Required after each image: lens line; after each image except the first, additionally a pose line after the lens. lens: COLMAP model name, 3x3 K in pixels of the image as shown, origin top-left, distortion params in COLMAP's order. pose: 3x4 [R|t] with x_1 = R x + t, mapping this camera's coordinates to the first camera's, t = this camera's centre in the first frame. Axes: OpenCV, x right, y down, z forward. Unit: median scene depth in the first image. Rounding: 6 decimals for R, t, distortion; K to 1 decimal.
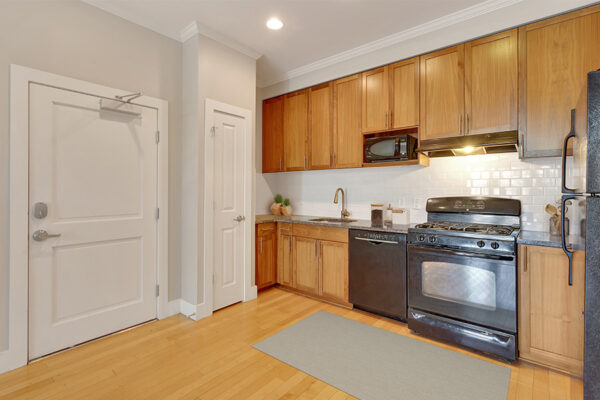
lens RADIAL K [[290.9, 0, 300.0], [0, 290.9, 200.0], [0, 0, 1]] dist [0.000691, 0.000461]
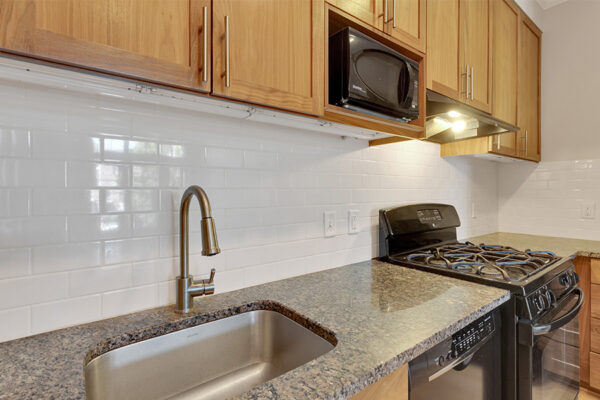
lens RADIAL K [[290.9, 0, 300.0], [0, 290.9, 200.0], [0, 0, 1]] dist [0.000691, 0.000461]
pose [[0.224944, -0.030936, 0.973881, -0.087438], [0.032973, 0.999165, 0.024123, -0.039233], [-0.973814, 0.026685, 0.225776, 1.025179]]
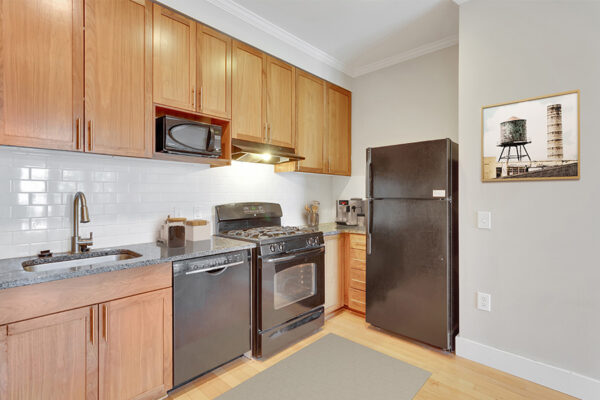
lens RADIAL K [[290.9, 0, 300.0], [0, 290.9, 200.0], [0, 0, 1]] dist [0.000691, 0.000461]
pose [[0.075029, -0.018884, 0.997003, -0.396288], [0.032353, 0.999340, 0.016493, -0.027936], [-0.996656, 0.031018, 0.075591, 0.694007]]
